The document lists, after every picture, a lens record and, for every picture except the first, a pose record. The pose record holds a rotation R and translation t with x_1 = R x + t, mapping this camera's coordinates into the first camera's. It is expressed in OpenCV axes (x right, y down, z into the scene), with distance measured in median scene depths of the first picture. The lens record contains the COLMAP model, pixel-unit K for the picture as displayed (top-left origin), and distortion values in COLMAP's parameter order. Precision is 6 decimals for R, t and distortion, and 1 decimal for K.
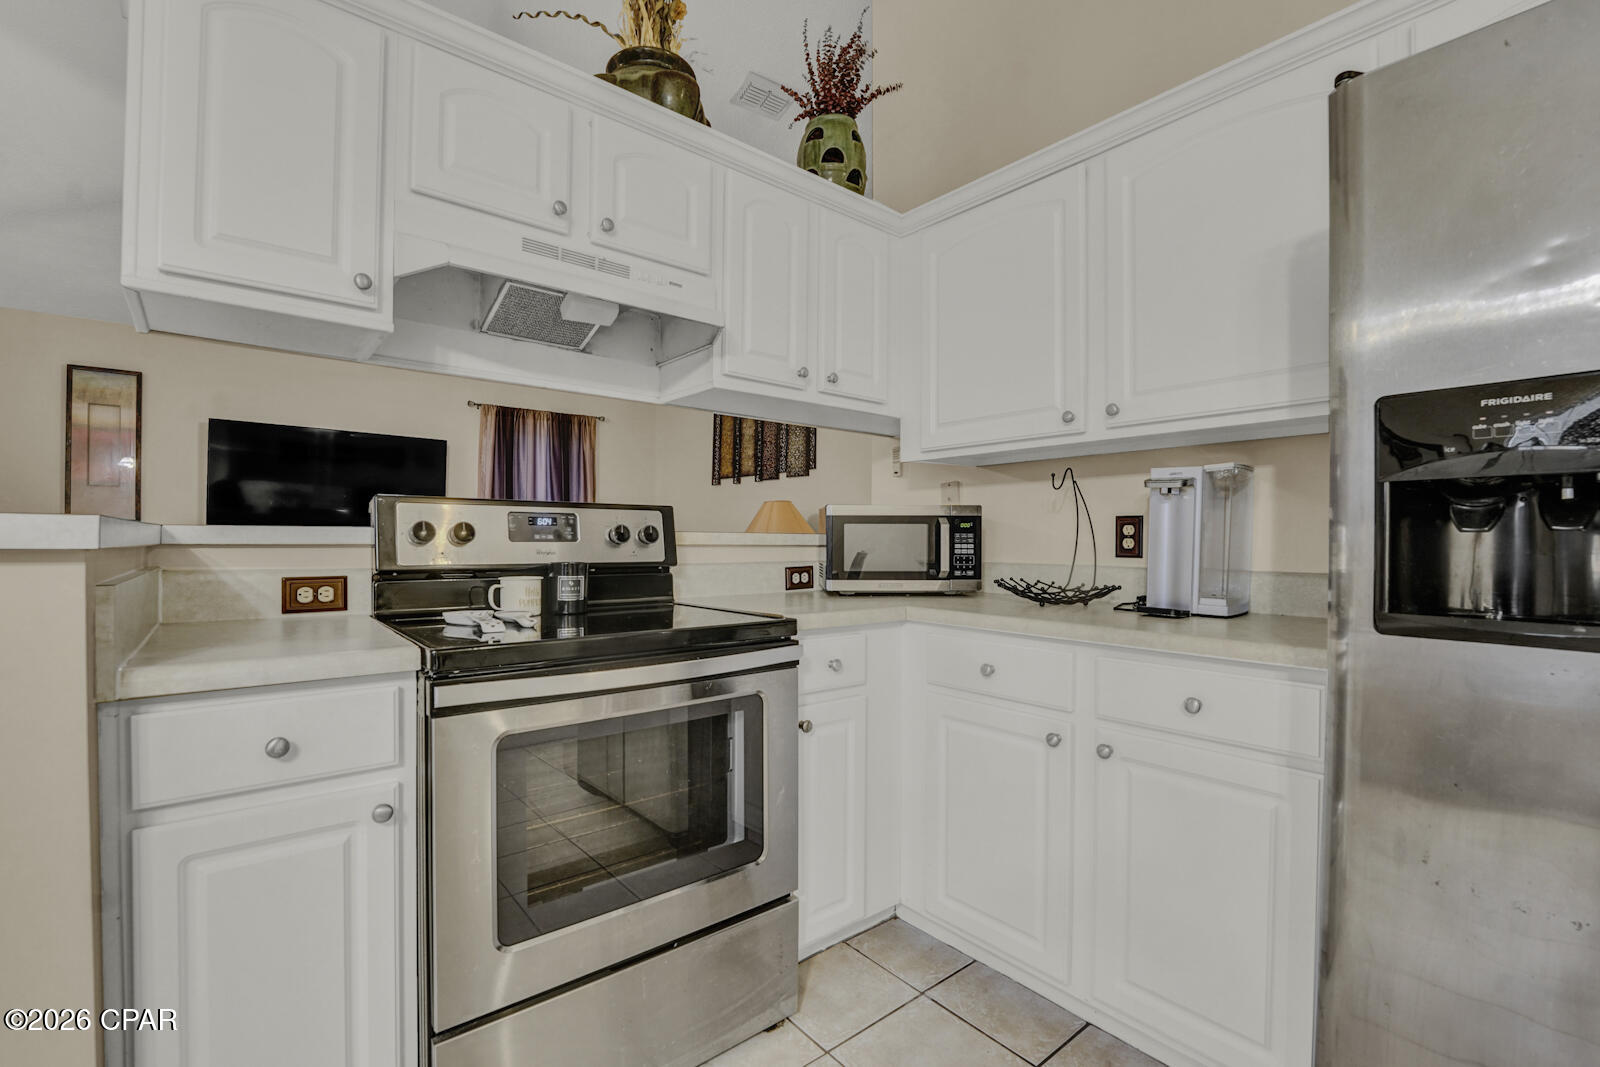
lens RADIAL K [[698.2, 0, 793.6], [0, 698.2, 537.3], [0, 0, 1]] dist [-0.020555, -0.000191]
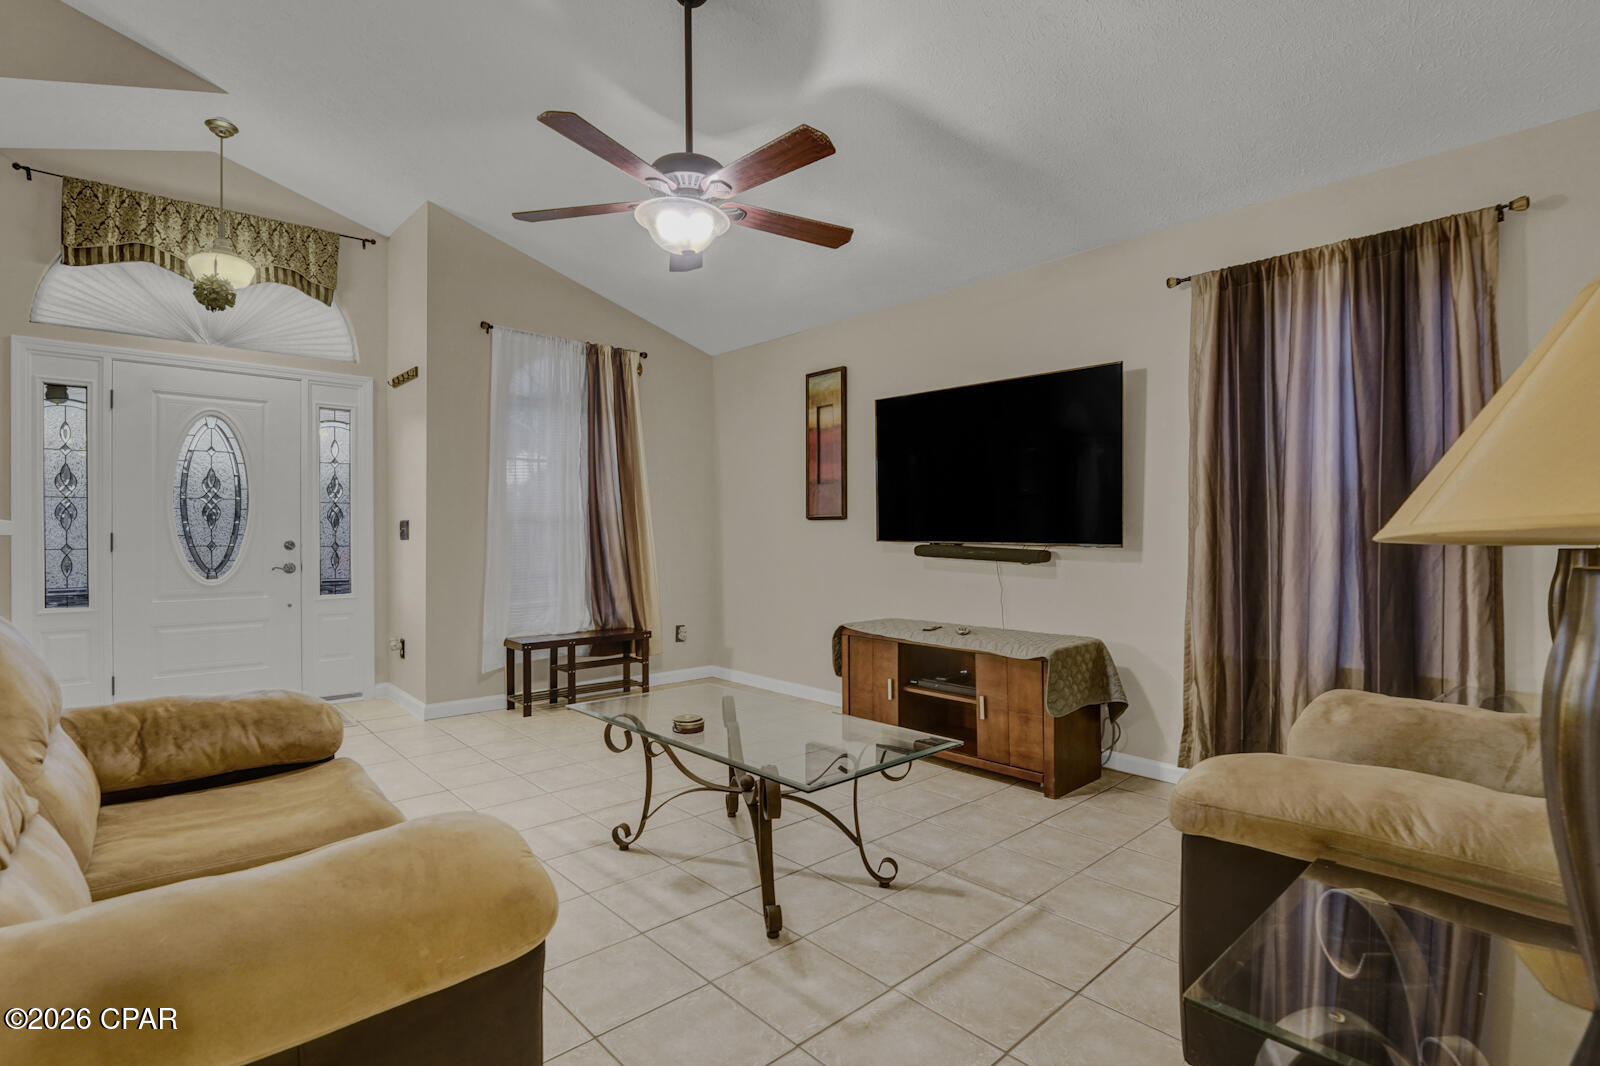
lens RADIAL K [[753.3, 0, 784.8], [0, 753.3, 539.7], [0, 0, 1]] dist [-0.027508, 0.000066]
pose [[0.051715, 0.006876, -0.998638, 0.283485], [0.007370, 0.999946, 0.007267, 0.003764], [0.998635, -0.007736, 0.051662, 1.876321]]
